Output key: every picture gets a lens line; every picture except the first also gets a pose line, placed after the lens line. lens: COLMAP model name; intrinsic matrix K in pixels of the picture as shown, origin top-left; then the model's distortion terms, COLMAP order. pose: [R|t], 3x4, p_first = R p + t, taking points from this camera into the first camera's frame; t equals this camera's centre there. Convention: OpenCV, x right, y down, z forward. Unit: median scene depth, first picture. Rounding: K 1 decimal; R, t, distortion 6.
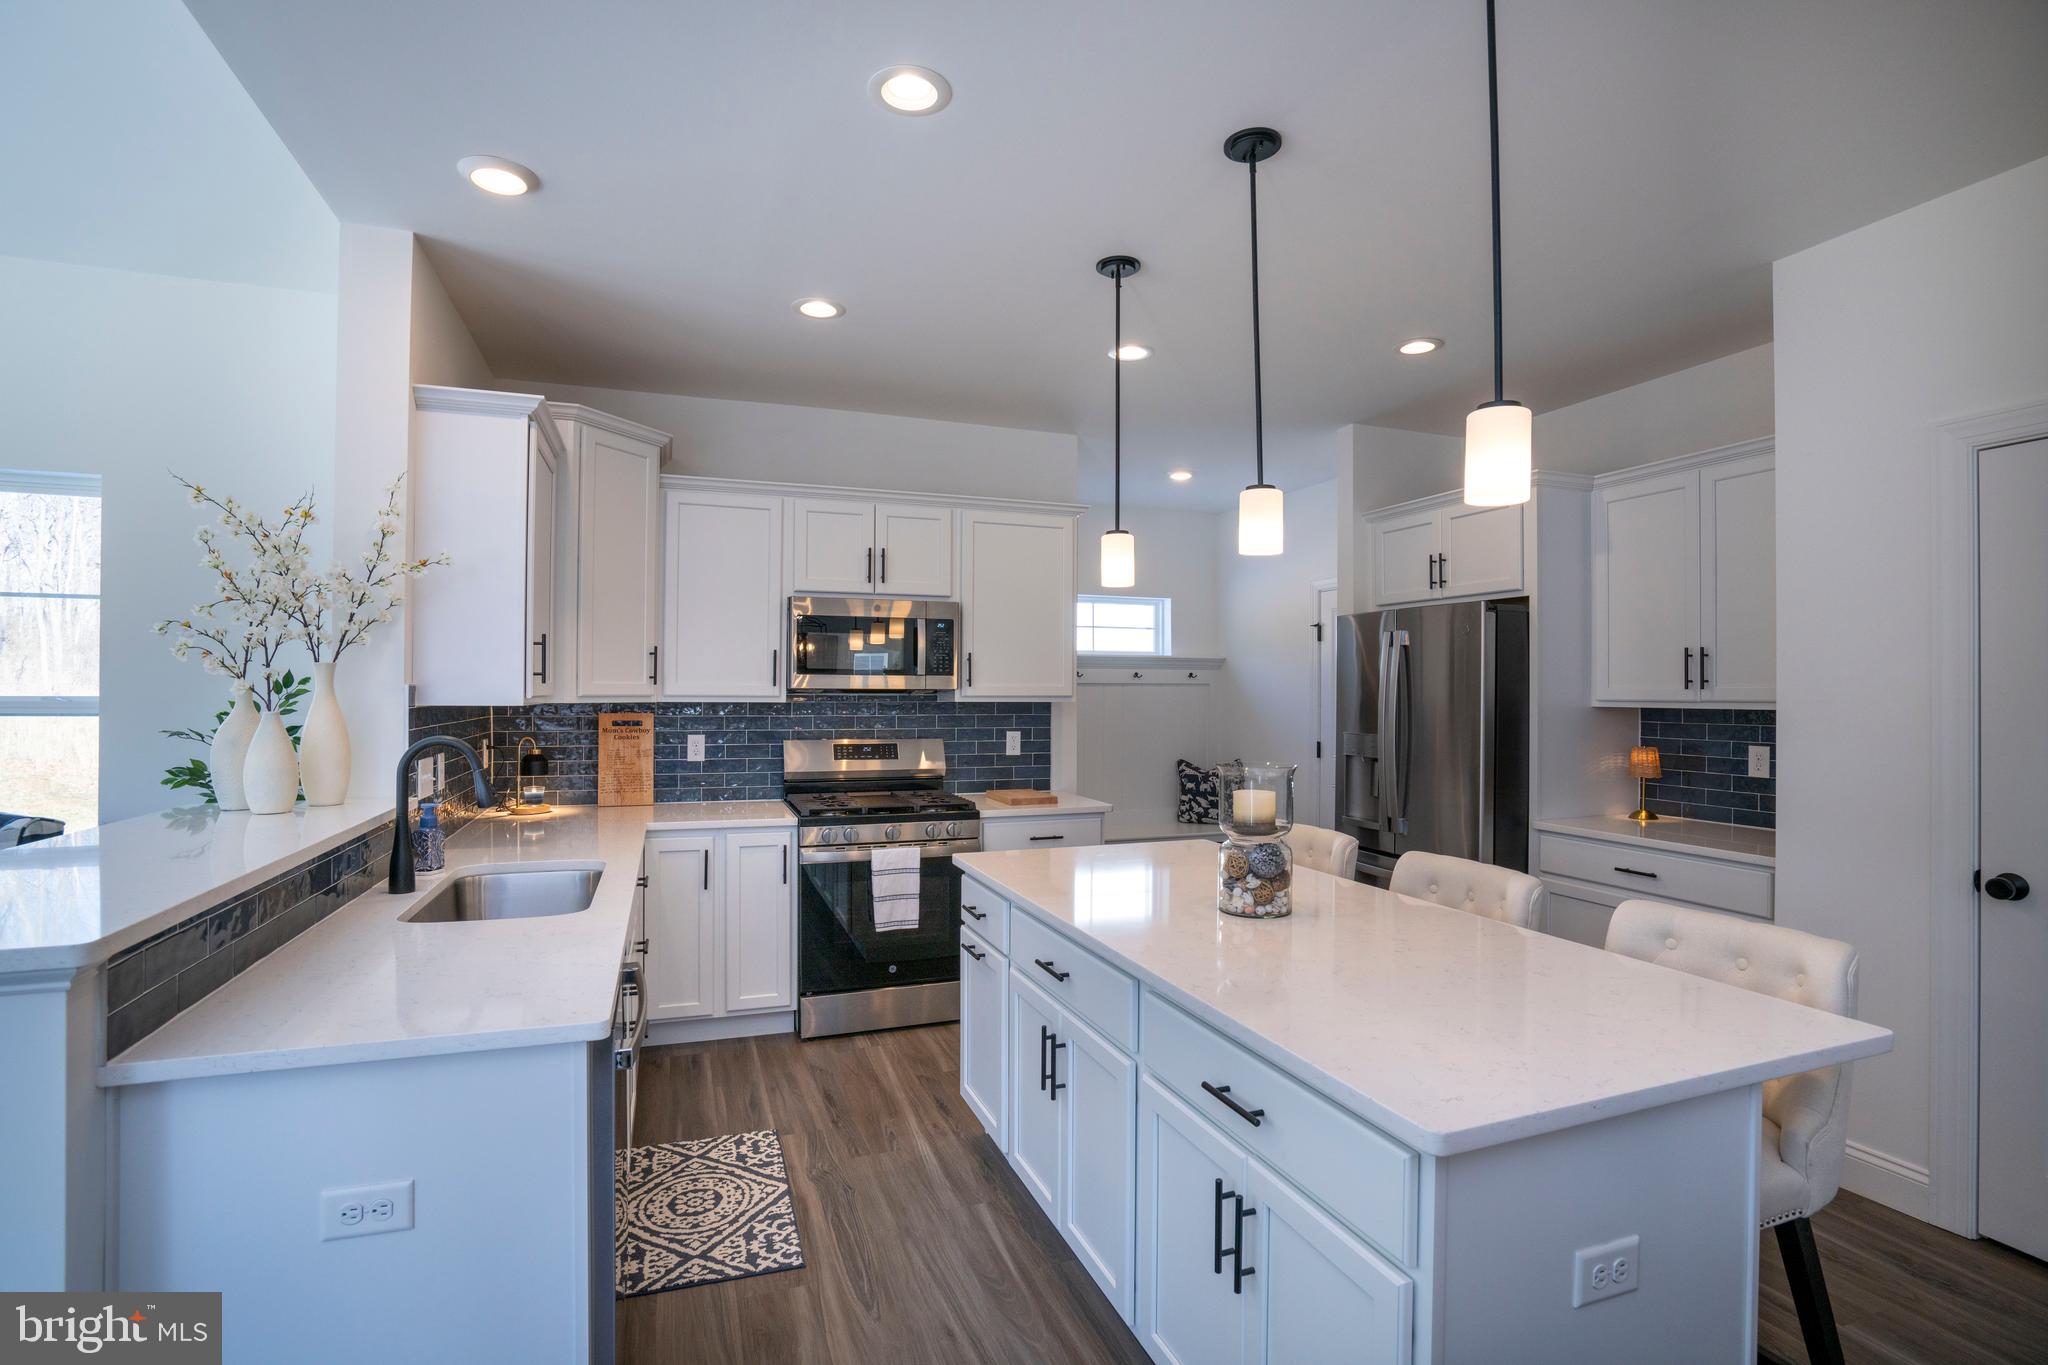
lens RADIAL K [[944.5, 0, 1018.9], [0, 944.5, 692.2], [0, 0, 1]] dist [-0.064986, 0.025678]
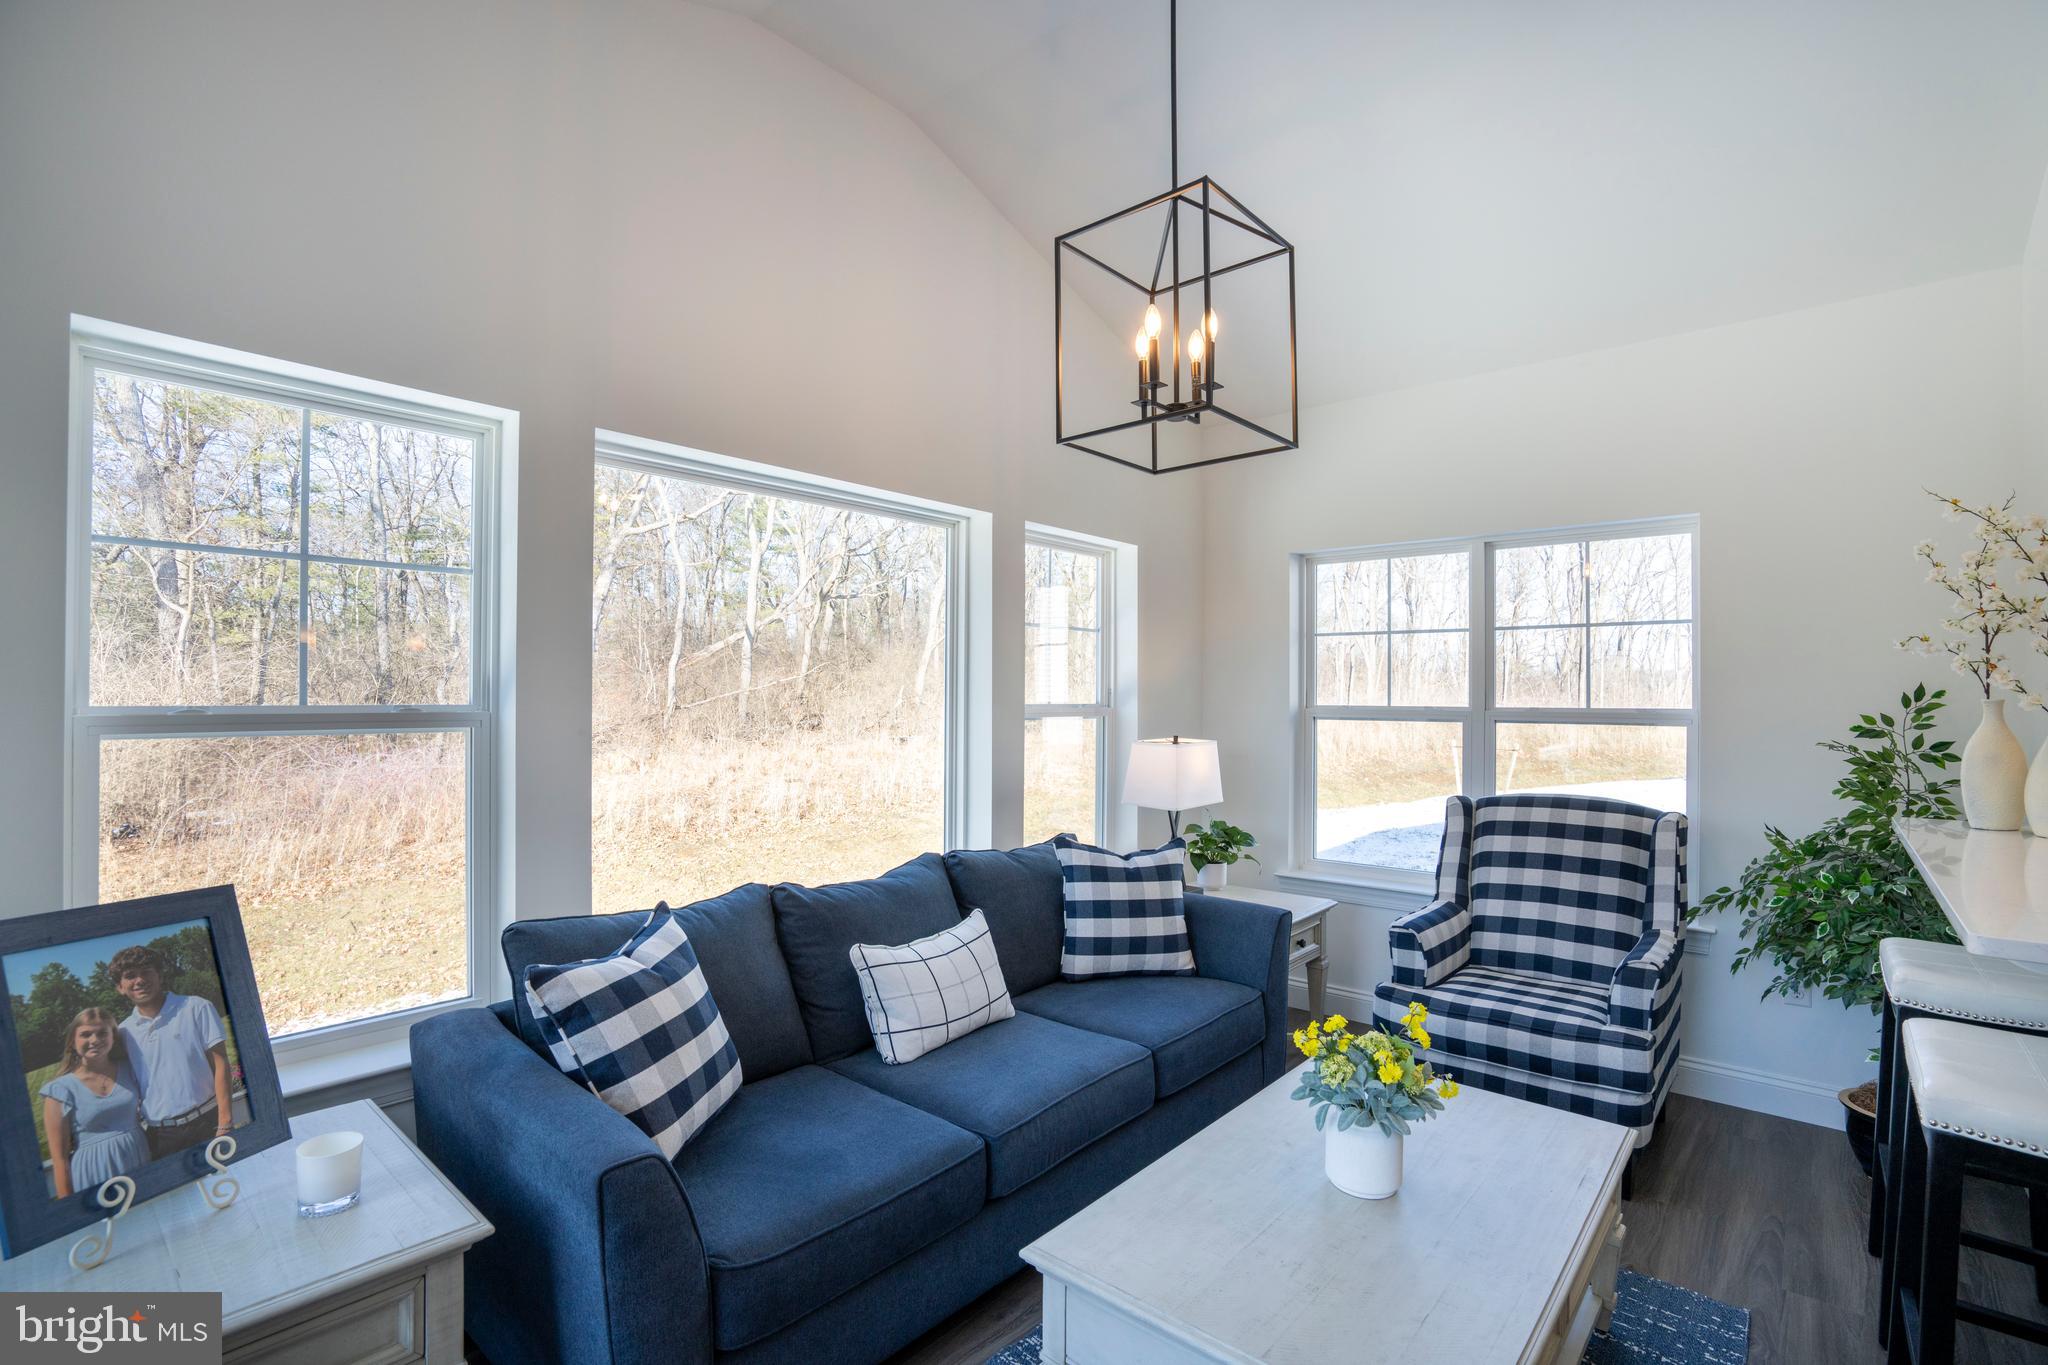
lens RADIAL K [[944.5, 0, 1018.9], [0, 944.5, 692.2], [0, 0, 1]] dist [-0.064986, 0.025678]
pose [[0.478399, -0.007230, -0.878113, -0.294555], [-0.001757, 0.999956, -0.009190, -0.003033], [0.878141, 0.005939, 0.478365, -0.205365]]
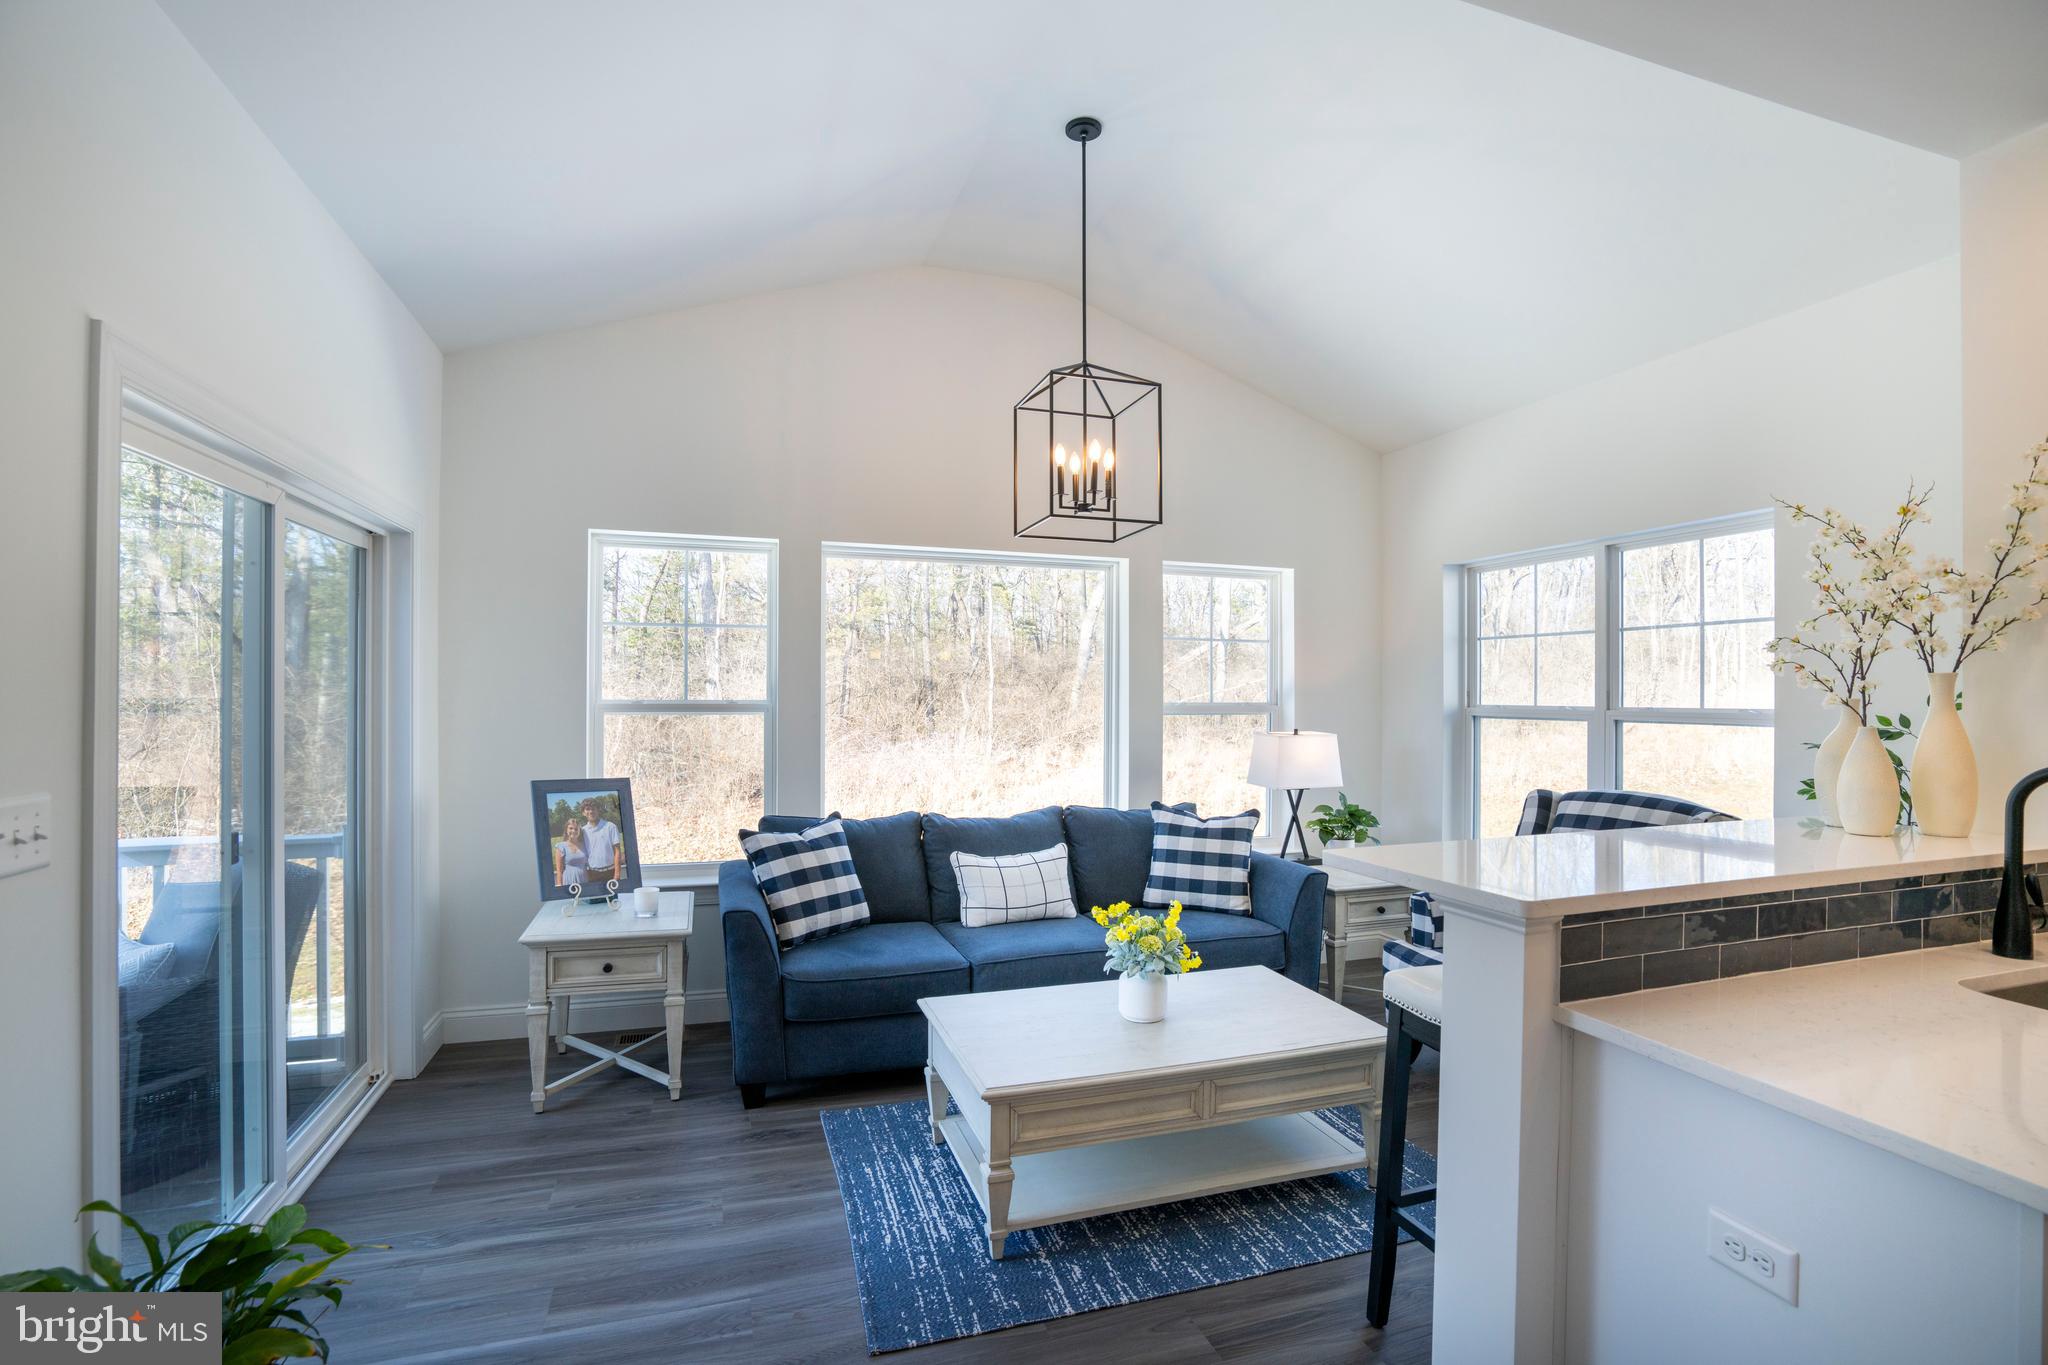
lens RADIAL K [[944.5, 0, 1018.9], [0, 944.5, 692.2], [0, 0, 1]] dist [-0.064986, 0.025678]
pose [[-0.036205, -0.008890, -0.999305, 0.085831], [-0.005501, 0.999947, -0.008696, -0.000986], [0.999329, 0.005183, -0.036252, 0.090341]]
